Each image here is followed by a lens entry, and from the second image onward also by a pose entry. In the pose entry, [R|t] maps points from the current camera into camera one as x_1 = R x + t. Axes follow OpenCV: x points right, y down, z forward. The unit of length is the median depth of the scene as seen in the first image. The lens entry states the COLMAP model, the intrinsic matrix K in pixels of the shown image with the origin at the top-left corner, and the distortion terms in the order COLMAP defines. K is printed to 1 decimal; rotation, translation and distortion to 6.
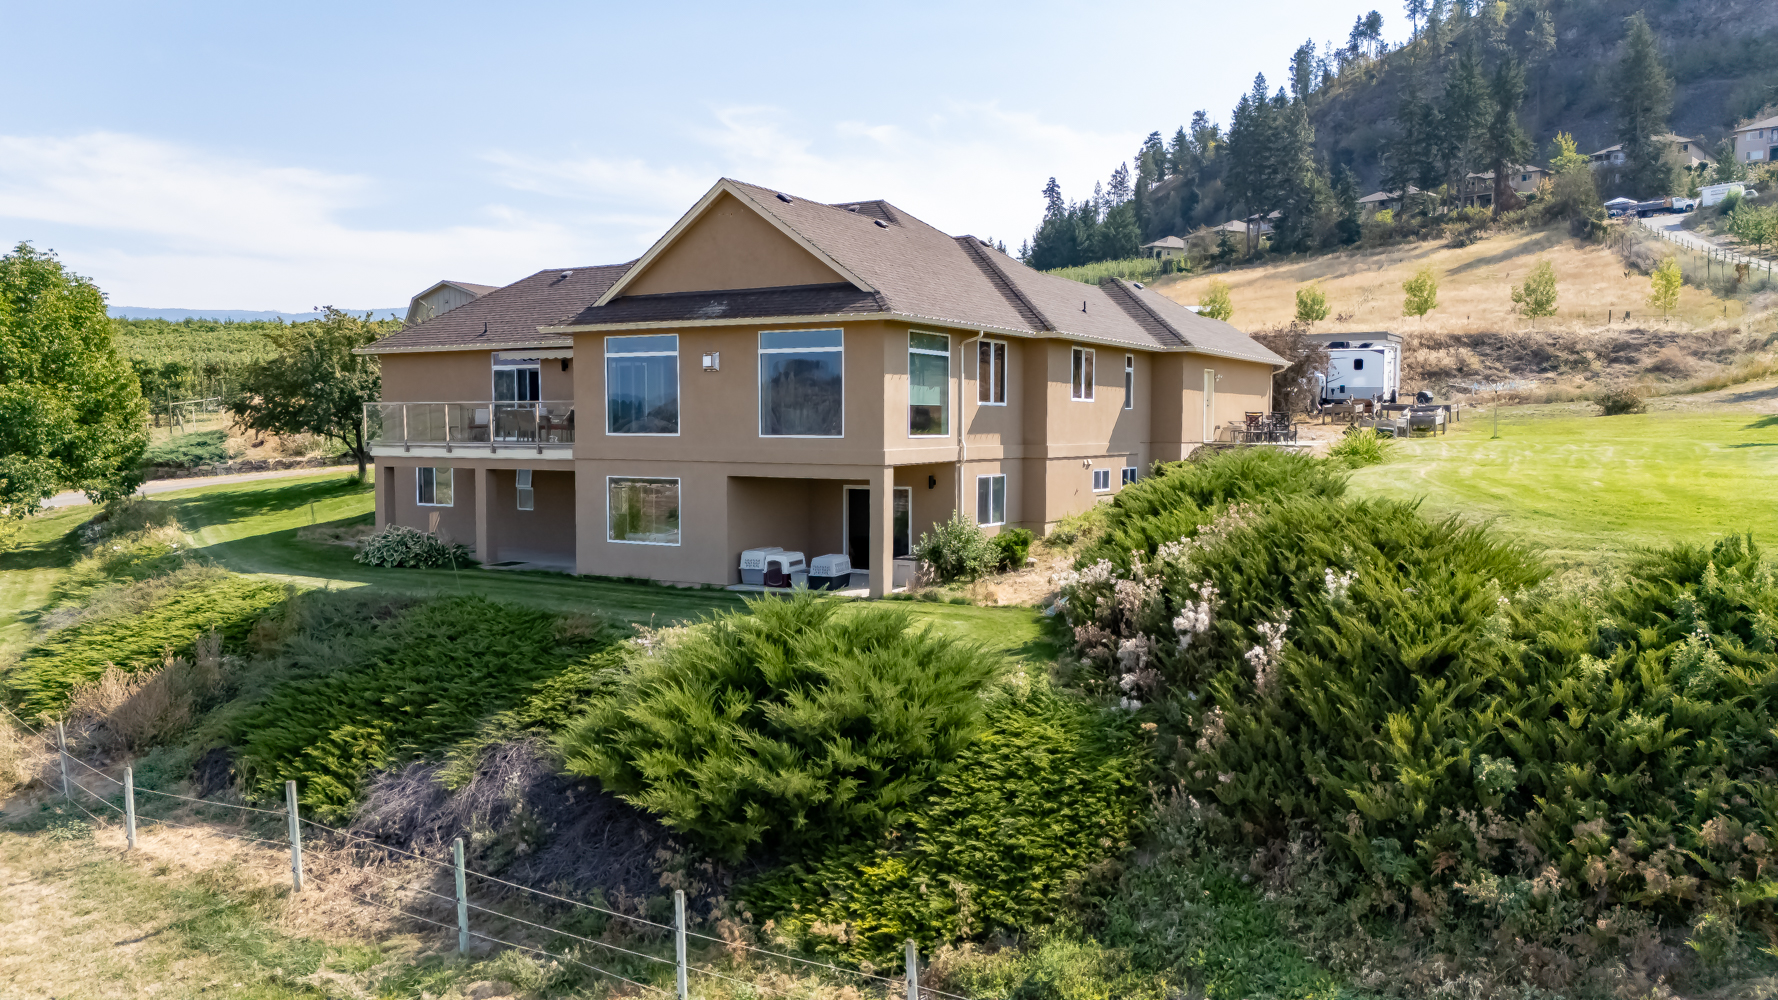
lens RADIAL K [[1256.0, 0, 889.0], [0, 1256.0, 500.0], [0, 0, 1]] dist [0.109390, -0.110517]
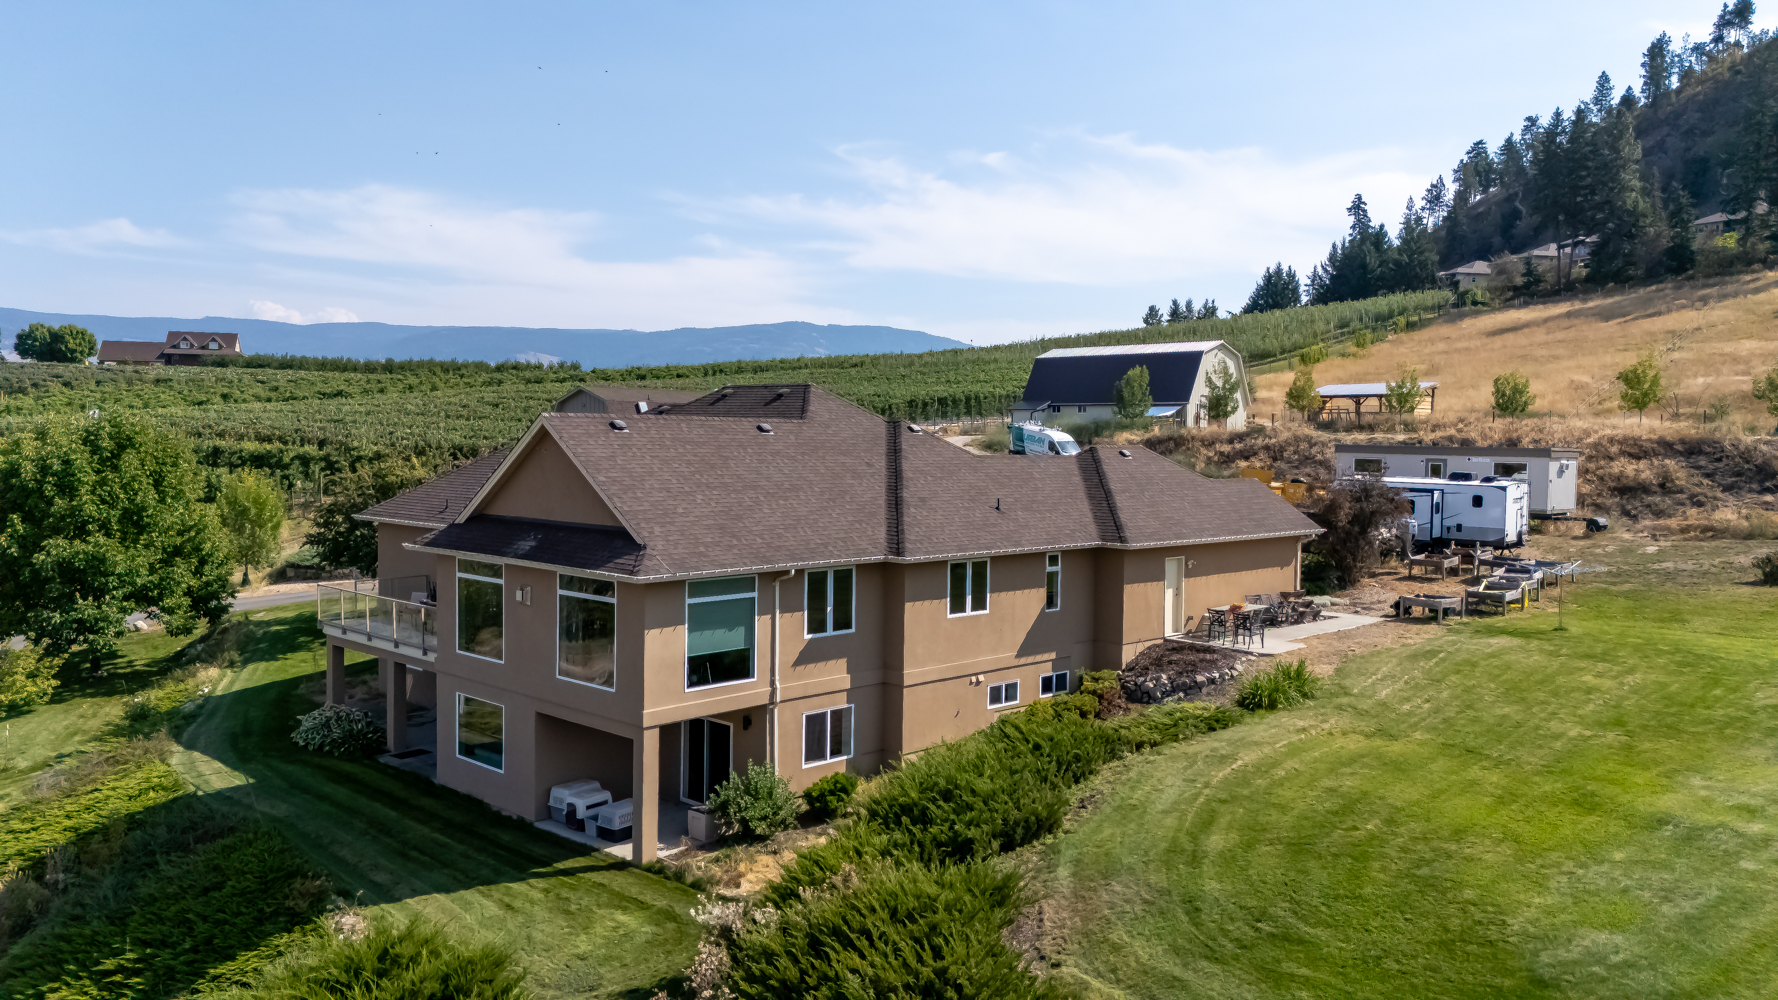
lens RADIAL K [[1256.0, 0, 889.0], [0, 1256.0, 500.0], [0, 0, 1]] dist [0.109390, -0.110517]
pose [[0.972094, 0.019029, -0.233818, 0.125914], [-0.022779, 0.999651, -0.013349, -0.060392], [0.233482, 0.018303, 0.972189, 0.031001]]
